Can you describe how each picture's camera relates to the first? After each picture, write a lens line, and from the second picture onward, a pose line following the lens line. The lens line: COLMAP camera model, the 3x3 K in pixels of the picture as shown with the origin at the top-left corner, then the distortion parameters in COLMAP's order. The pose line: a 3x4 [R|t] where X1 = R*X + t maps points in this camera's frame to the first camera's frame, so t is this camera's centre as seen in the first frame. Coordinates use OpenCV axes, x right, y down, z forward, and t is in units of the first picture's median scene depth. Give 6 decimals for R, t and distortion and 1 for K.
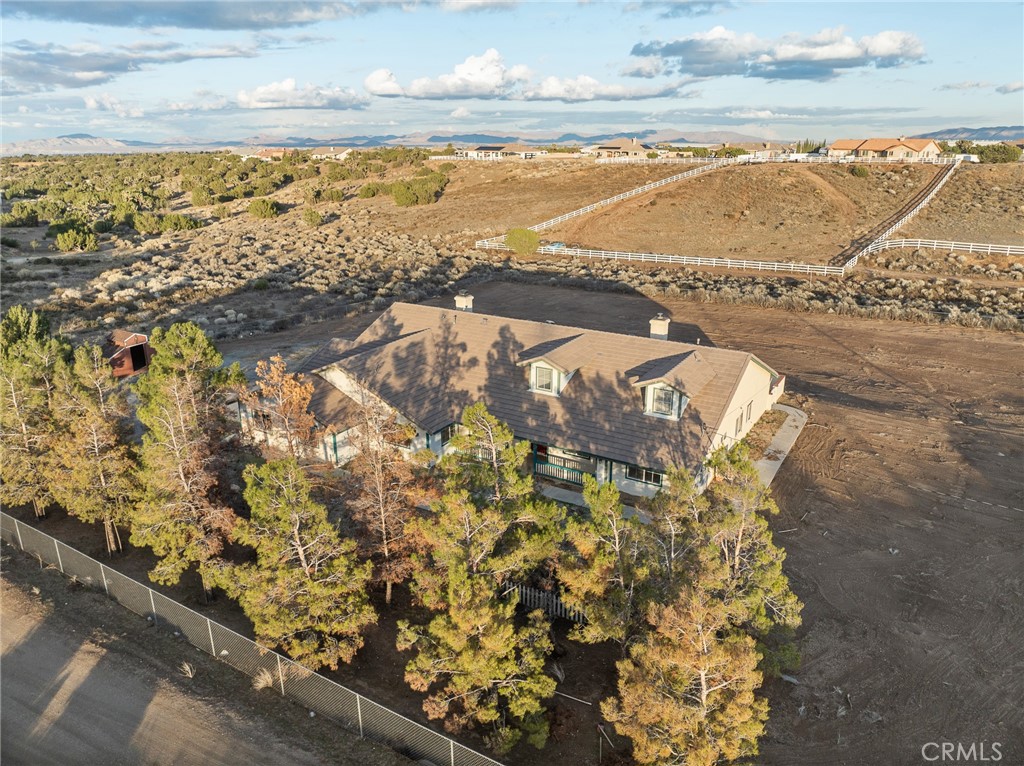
lens RADIAL K [[719.0, 0, 512.0], [0, 719.0, 383.0], [0, 0, 1]] dist [-0.040000, 0.004534]
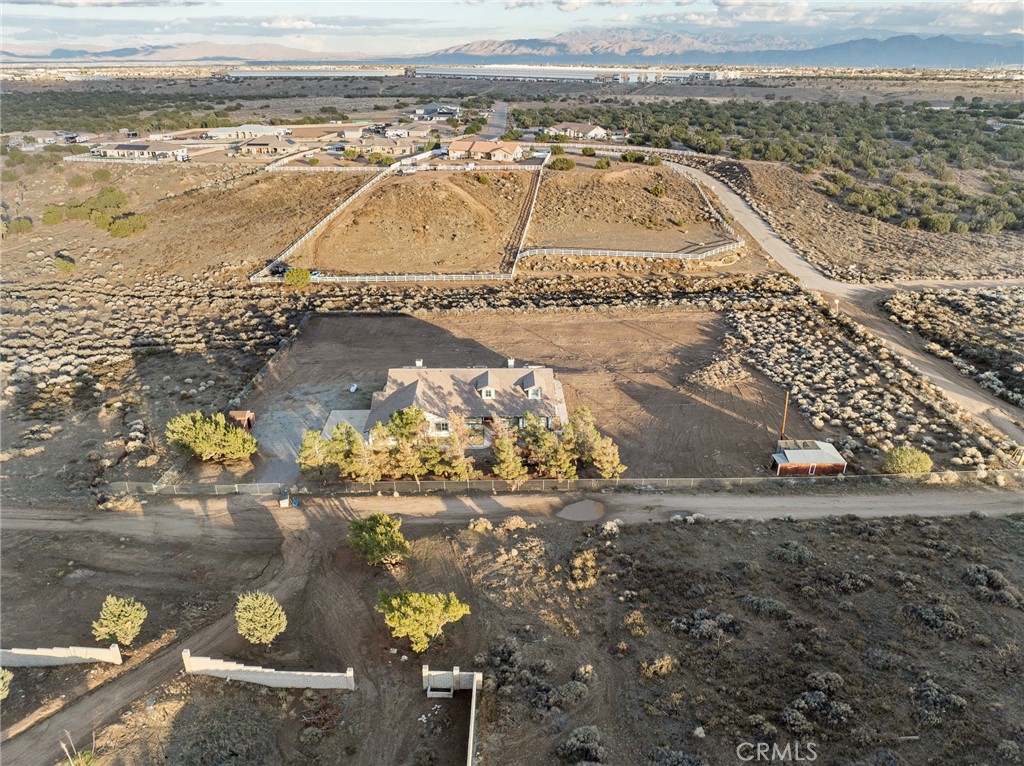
lens RADIAL K [[743.9, 0, 512.0], [0, 743.9, 383.0], [0, 0, 1]] dist [-0.038065, 0.004316]
pose [[0.842850, -0.212627, 0.494362, -0.175747], [0.165416, 0.976523, 0.137984, -0.058643], [-0.512095, -0.034524, 0.858234, -0.199471]]
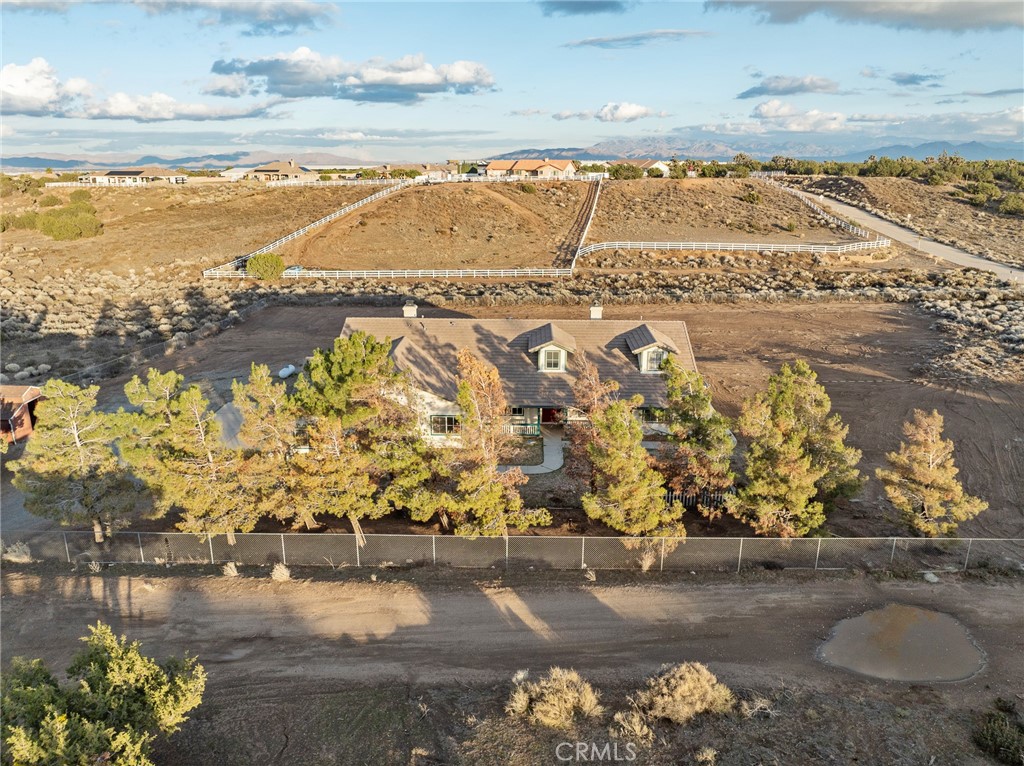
lens RADIAL K [[743.9, 0, 512.0], [0, 743.9, 383.0], [0, 0, 1]] dist [-0.038065, 0.004316]
pose [[0.869230, -0.137876, 0.474794, -0.087699], [0.155560, 0.987824, 0.002064, 0.002524], [-0.469298, 0.072064, 0.880095, -0.008841]]
